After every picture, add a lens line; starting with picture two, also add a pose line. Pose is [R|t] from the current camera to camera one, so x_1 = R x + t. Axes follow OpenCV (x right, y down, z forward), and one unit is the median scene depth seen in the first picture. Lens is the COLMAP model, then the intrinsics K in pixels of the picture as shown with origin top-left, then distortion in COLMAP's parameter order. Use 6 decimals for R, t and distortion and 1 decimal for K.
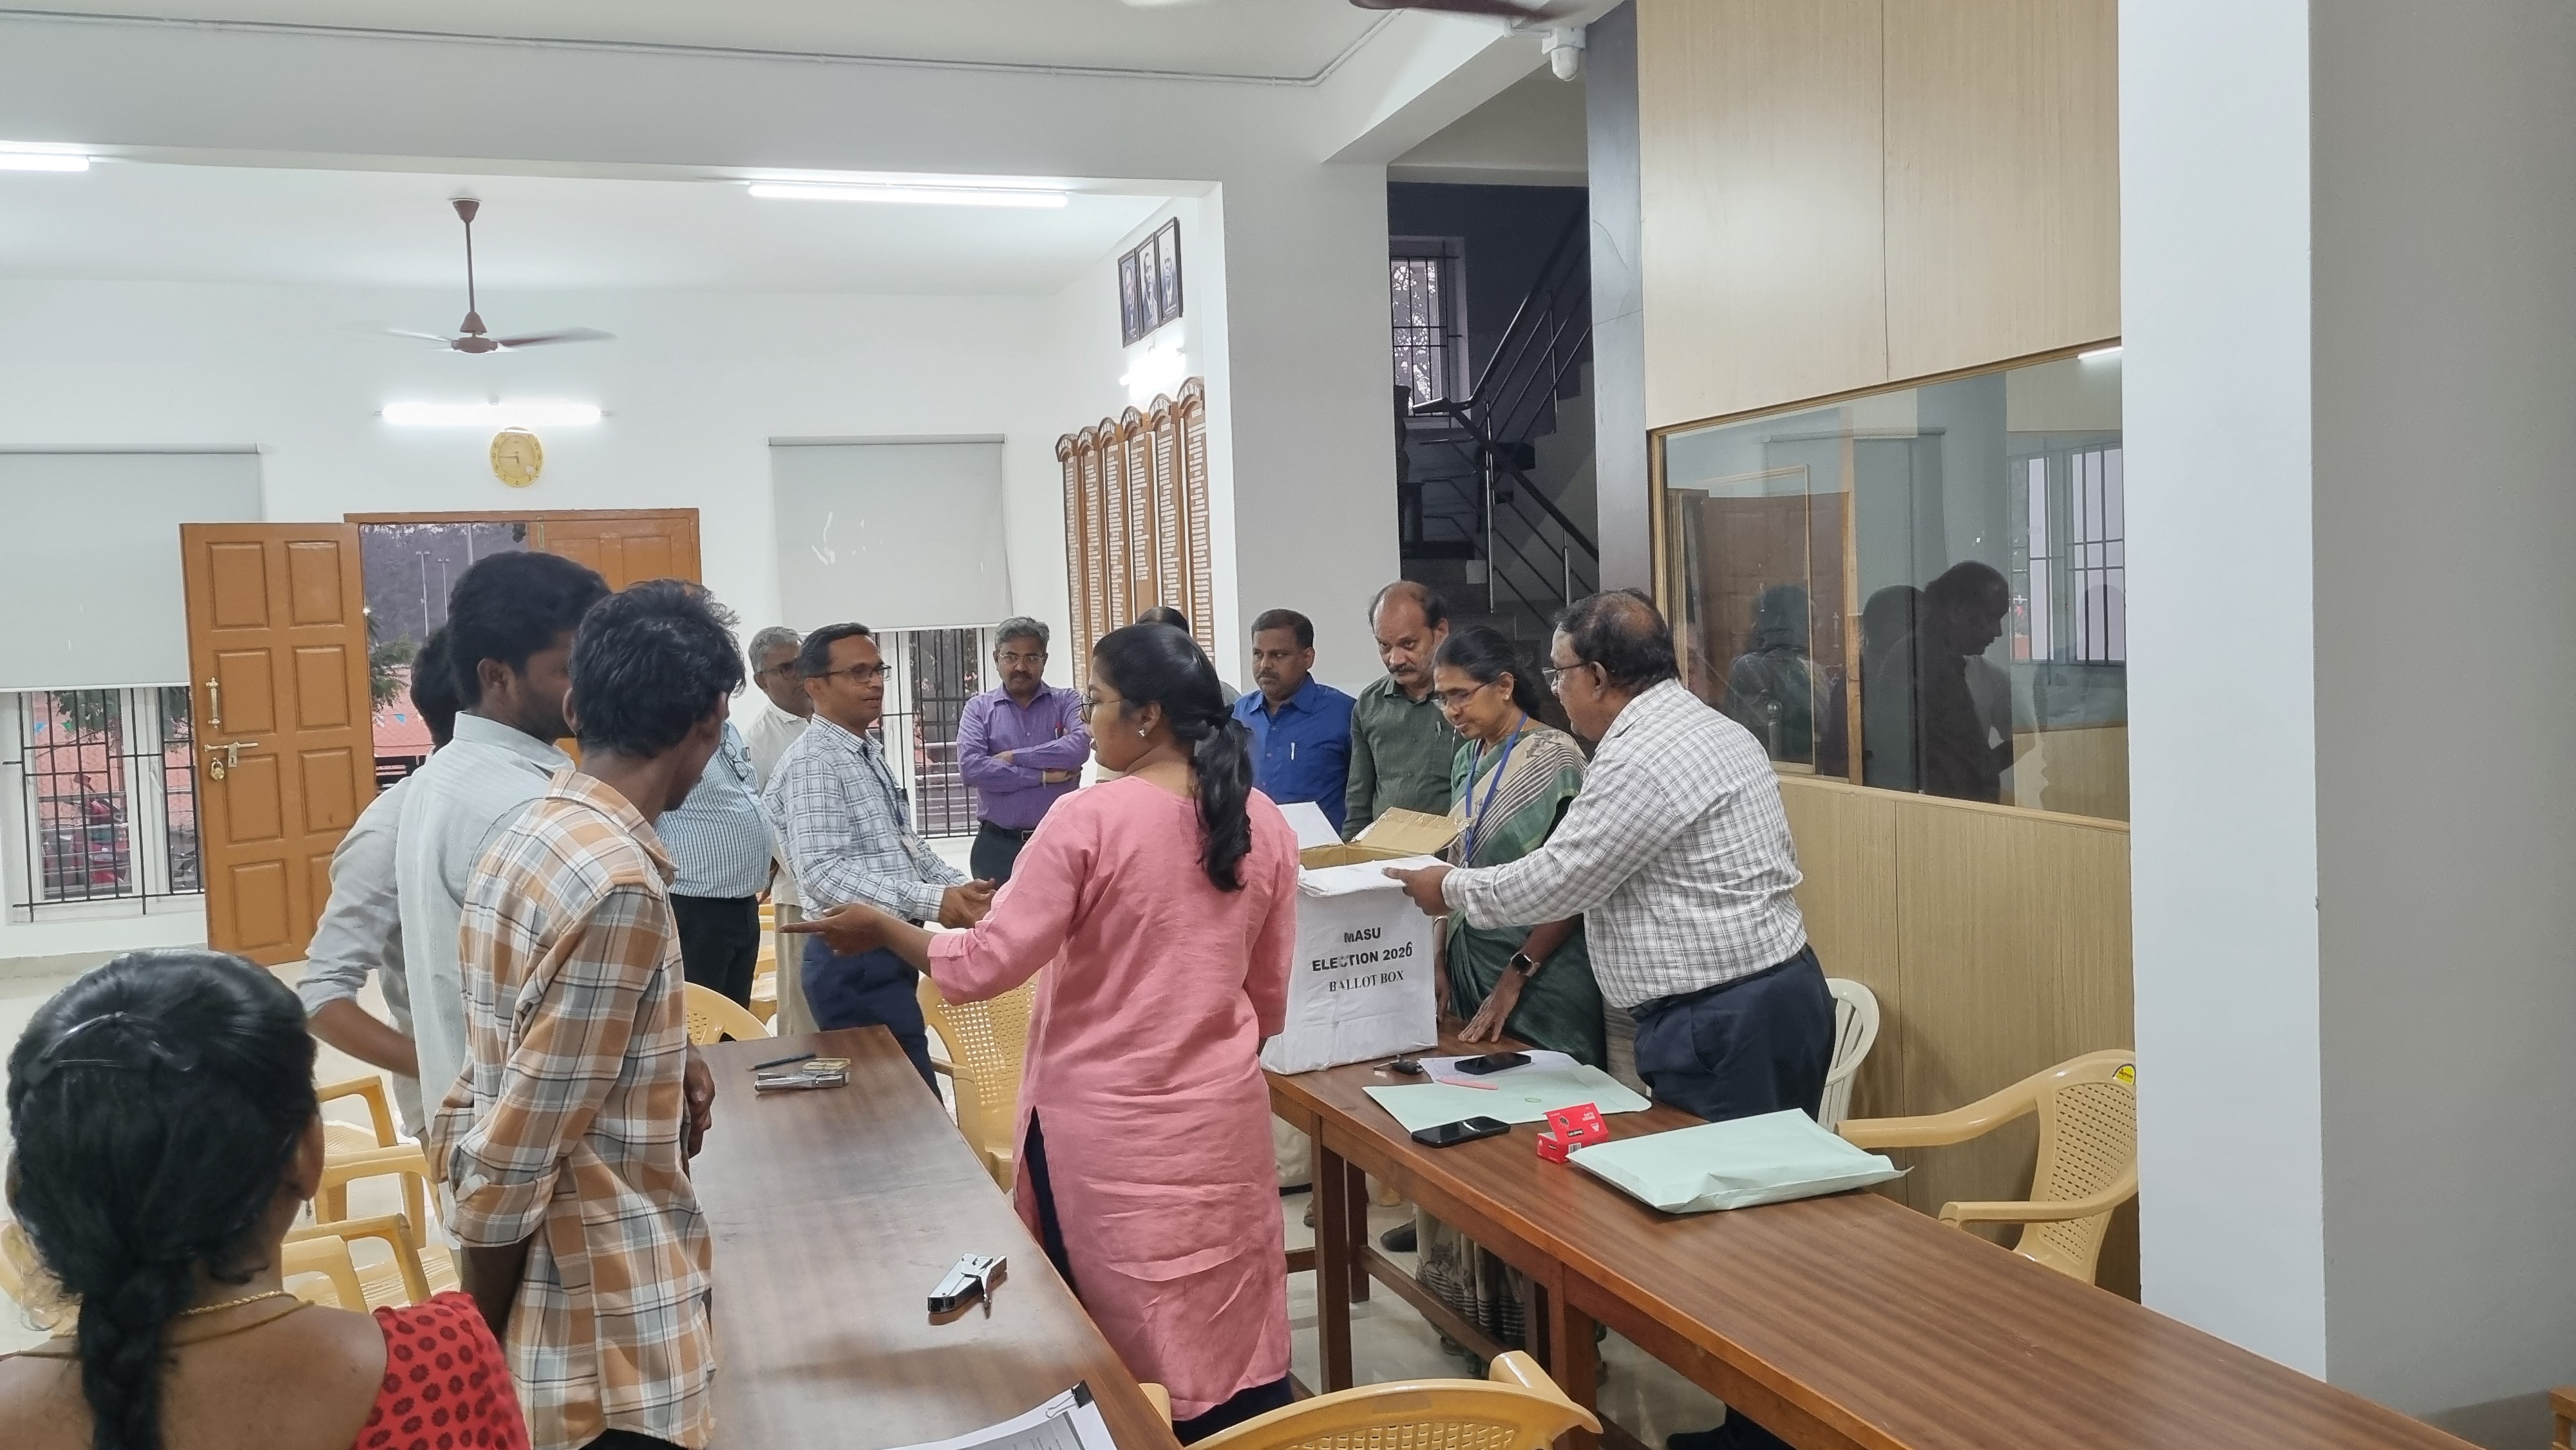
lens RADIAL K [[1959.1, 0, 1290.3], [0, 1959.1, 693.2], [0, 0, 1]] dist [0.039373, -0.002390]
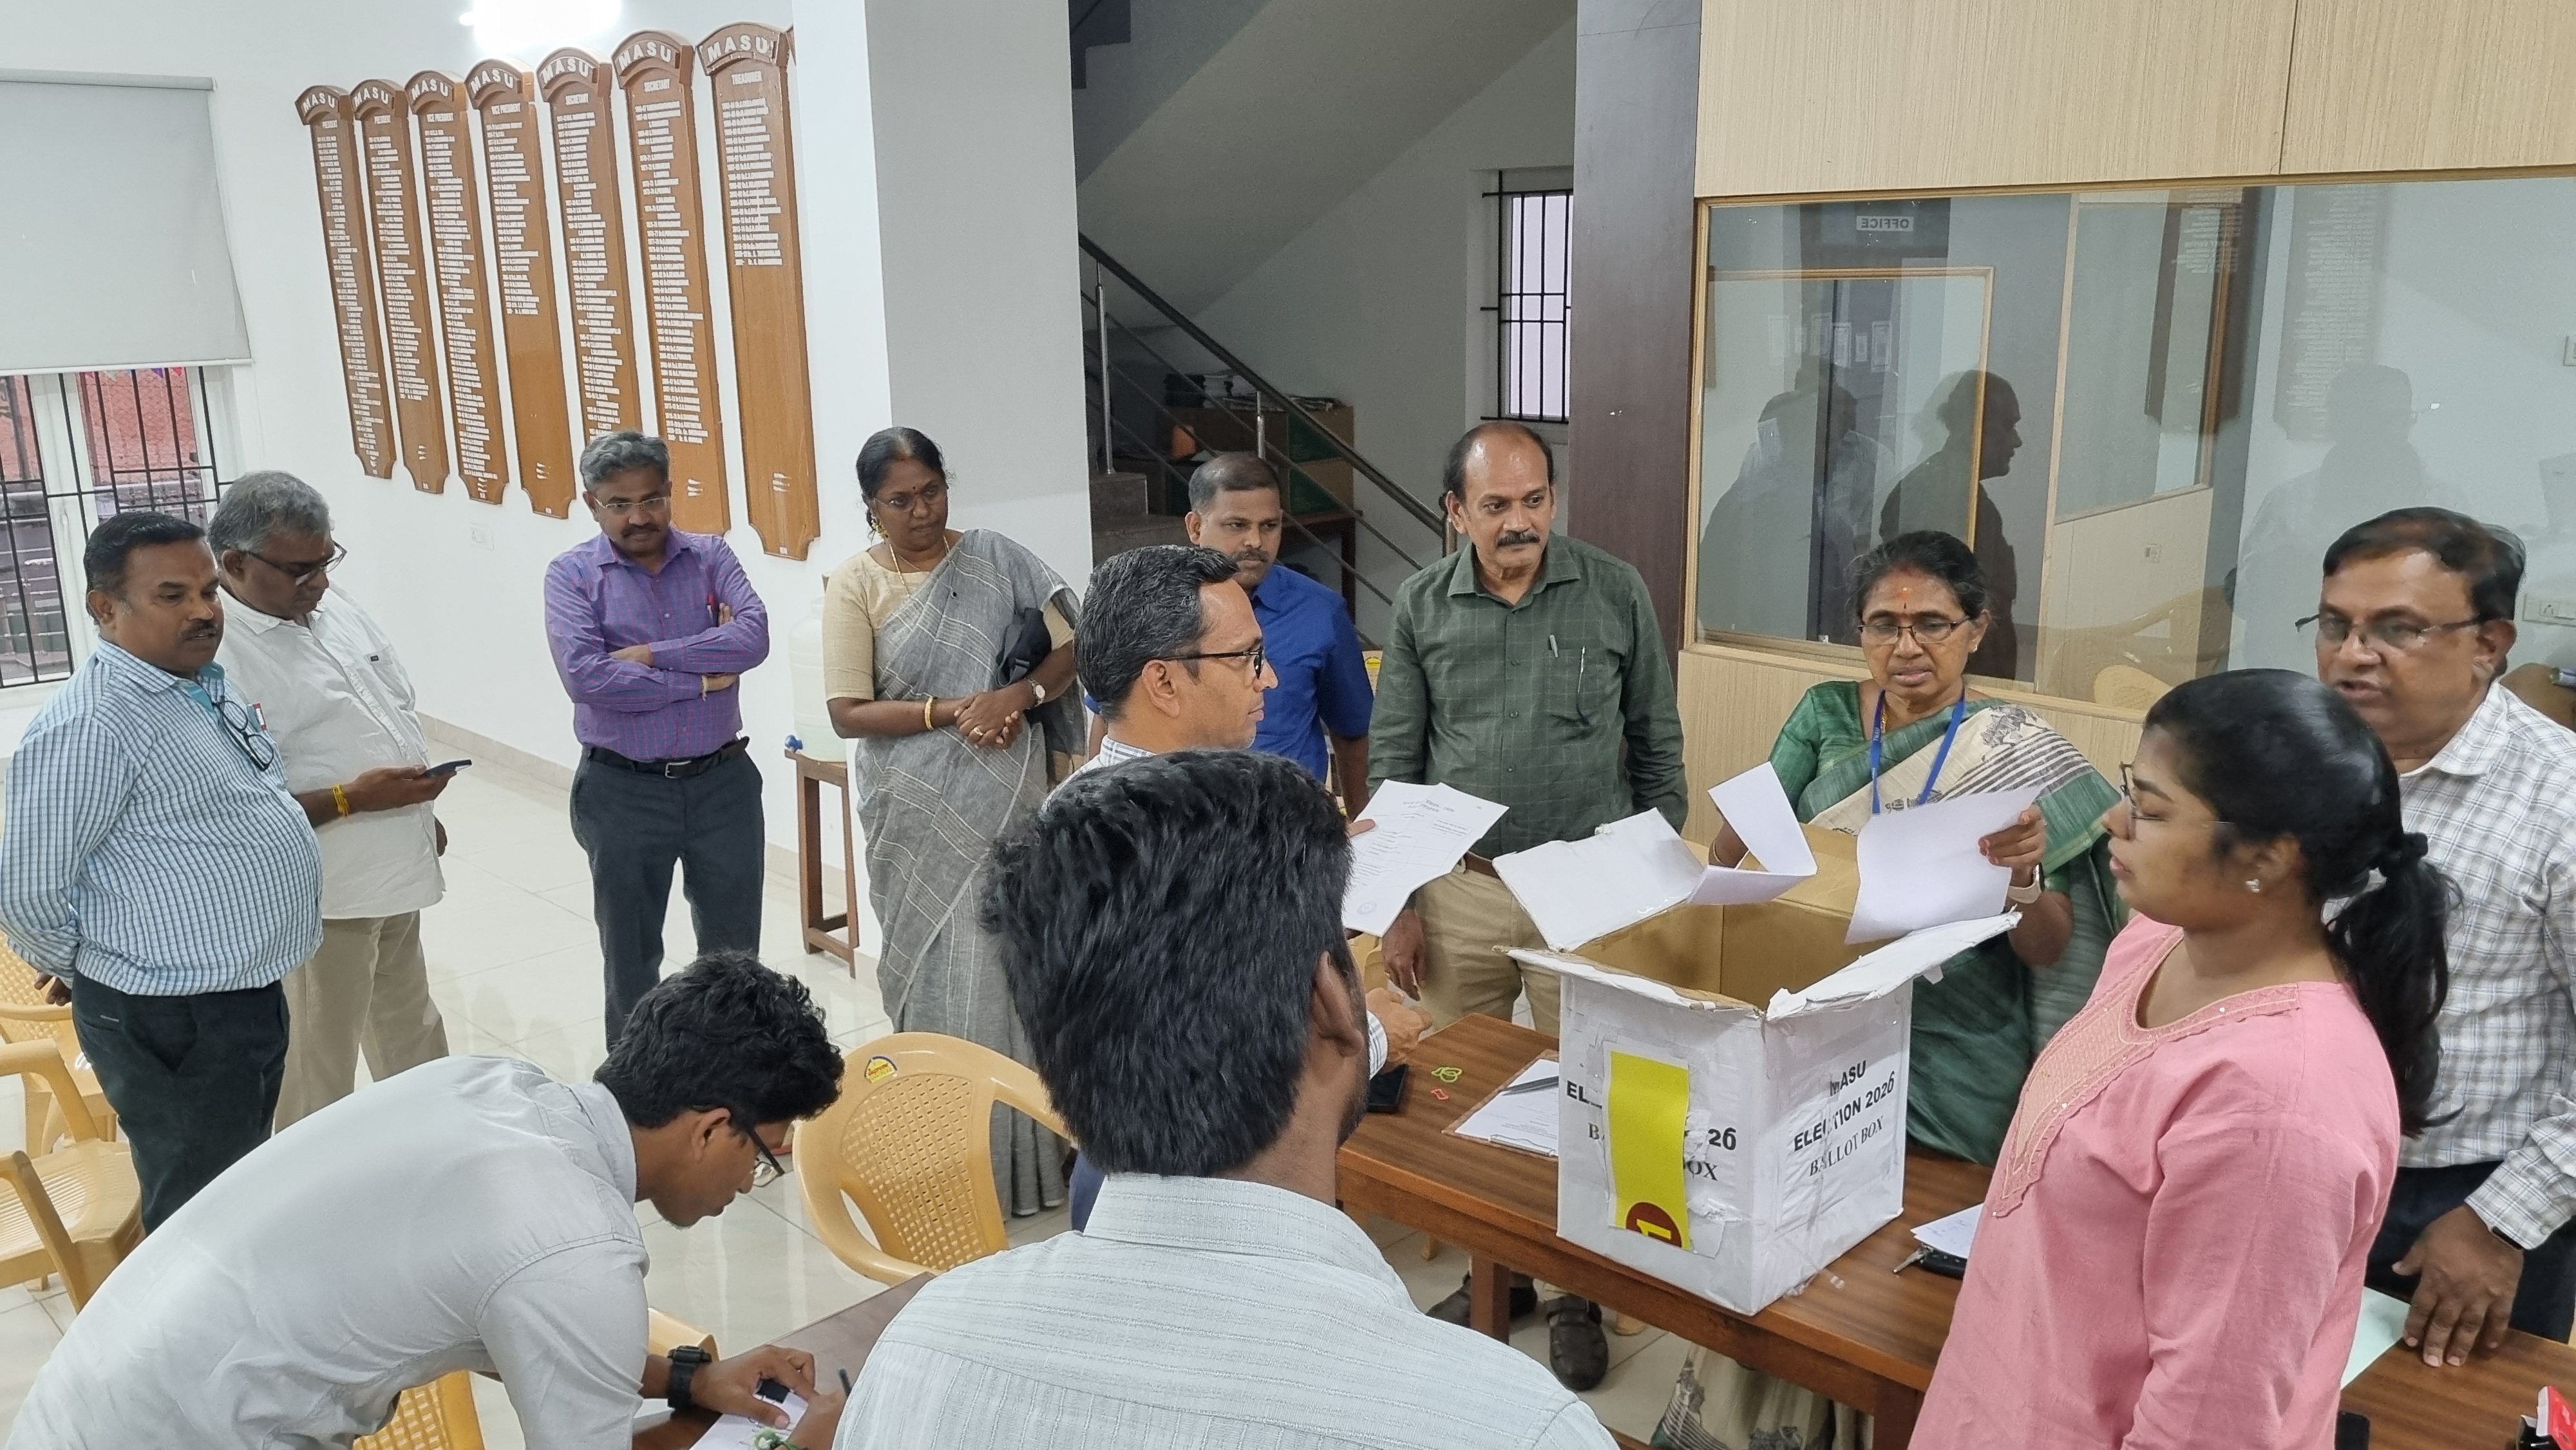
lens RADIAL K [[1826.7, 0, 1288.0], [0, 1826.7, 725.0], [0, 0, 1]] dist [-0.009195, -0.003559]
pose [[0.868893, -0.084391, 0.487753, -0.248206], [-0.011499, 0.981653, 0.190331, -0.058743], [-0.494867, -0.170986, 0.851980, 0.389574]]
